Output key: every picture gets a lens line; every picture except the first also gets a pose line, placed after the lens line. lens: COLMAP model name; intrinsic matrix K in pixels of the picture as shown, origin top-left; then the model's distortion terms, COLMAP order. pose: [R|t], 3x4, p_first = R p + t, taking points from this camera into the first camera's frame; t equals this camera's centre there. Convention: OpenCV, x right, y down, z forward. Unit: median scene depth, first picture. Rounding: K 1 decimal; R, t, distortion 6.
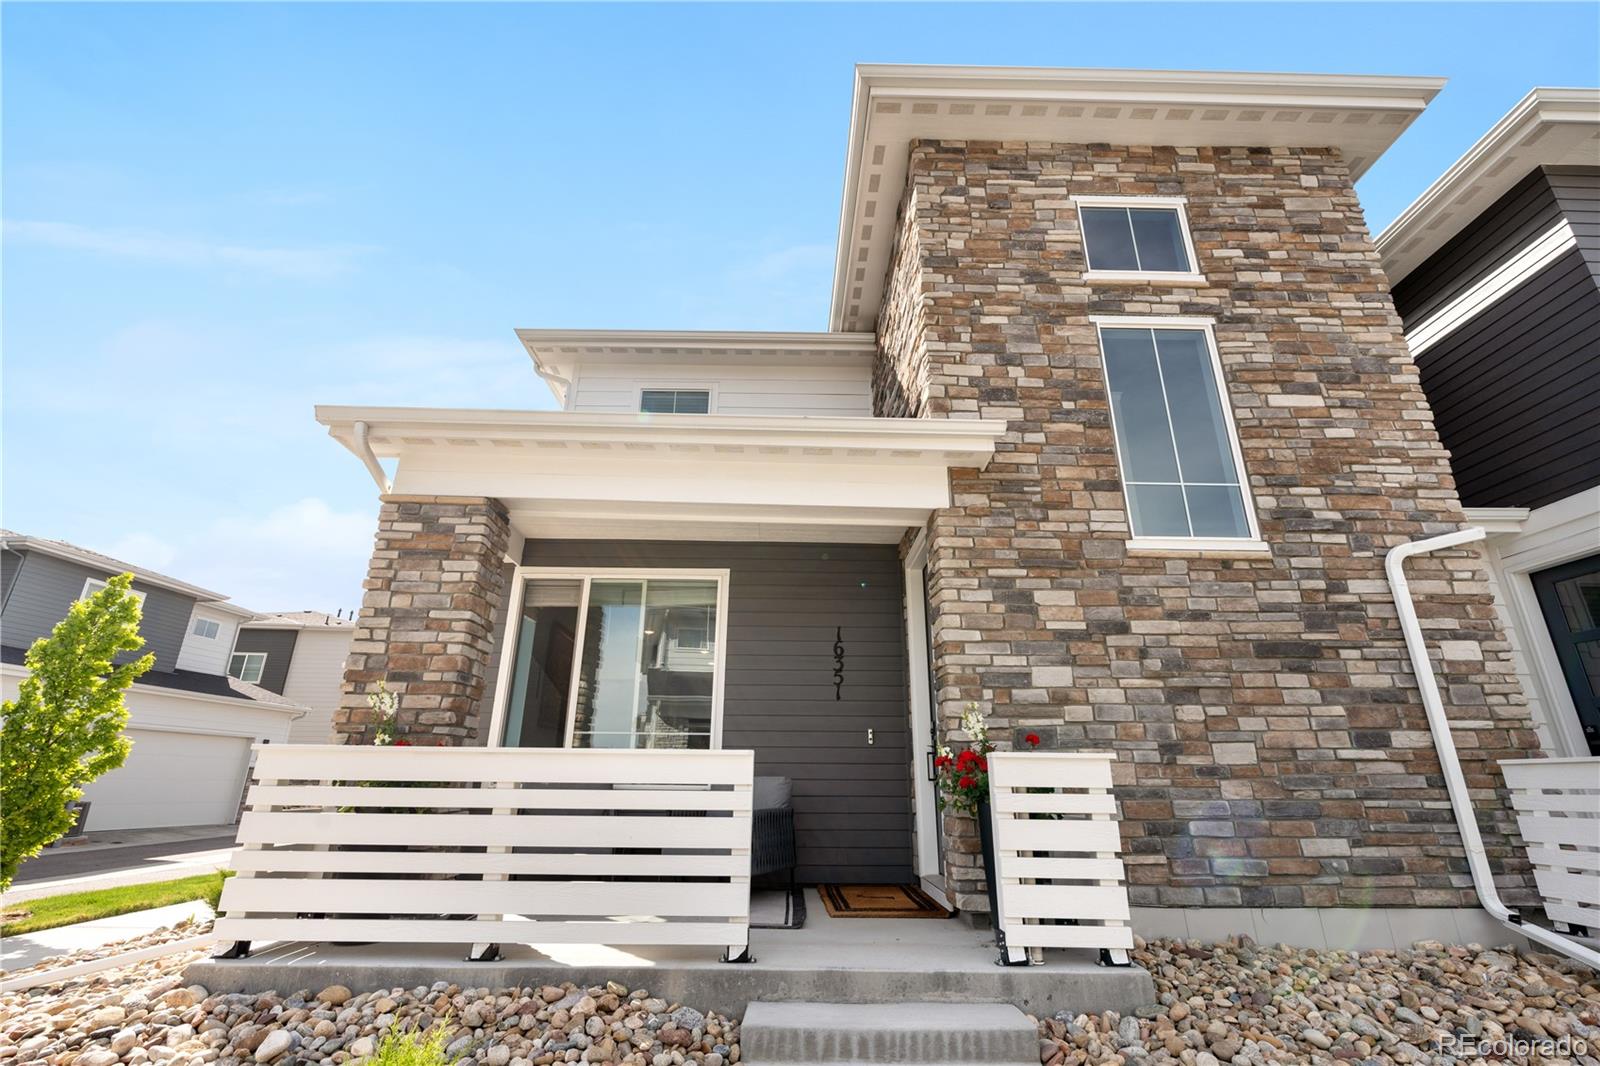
lens RADIAL K [[702.6, 0, 795.6], [0, 702.6, 533.2], [0, 0, 1]] dist [-0.007173, 0.001140]
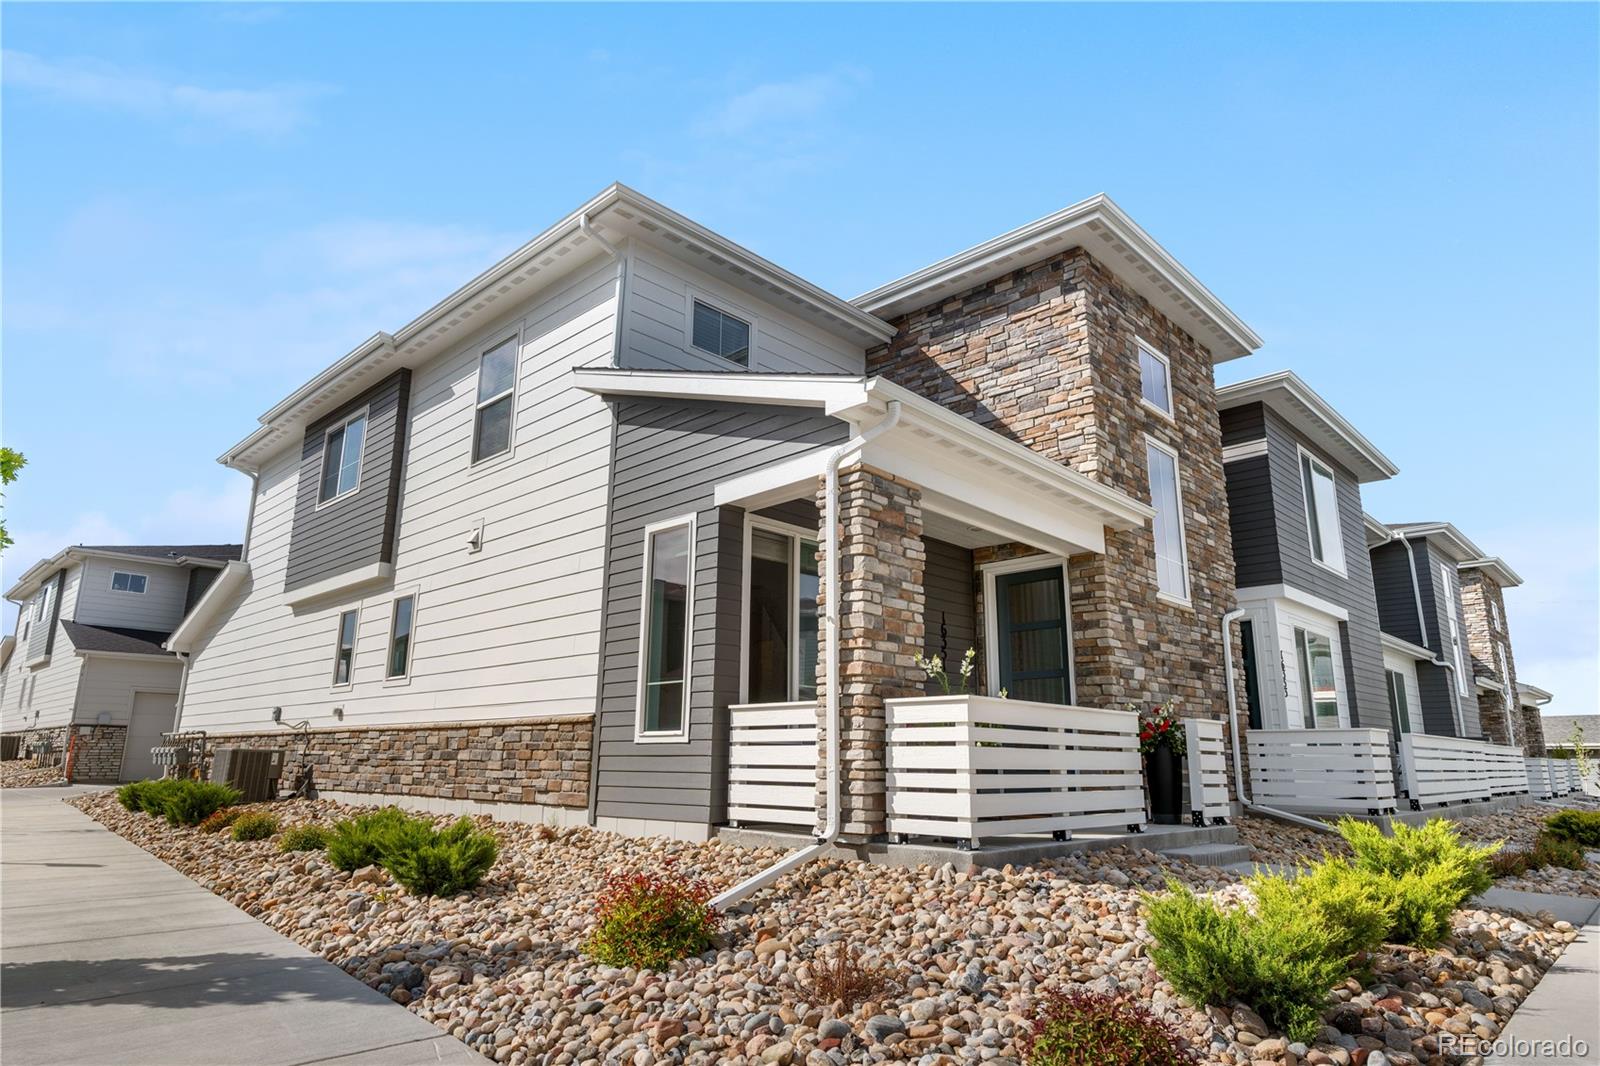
lens RADIAL K [[937.3, 0, 816.5], [0, 937.3, 534.2], [0, 0, 1]] dist [-0.005541, 0.002312]
pose [[0.682690, 0.157882, 0.713448, -1.710548], [-0.243775, 0.969652, 0.018687, 0.041091], [-0.688845, -0.186678, 0.700459, 0.044752]]
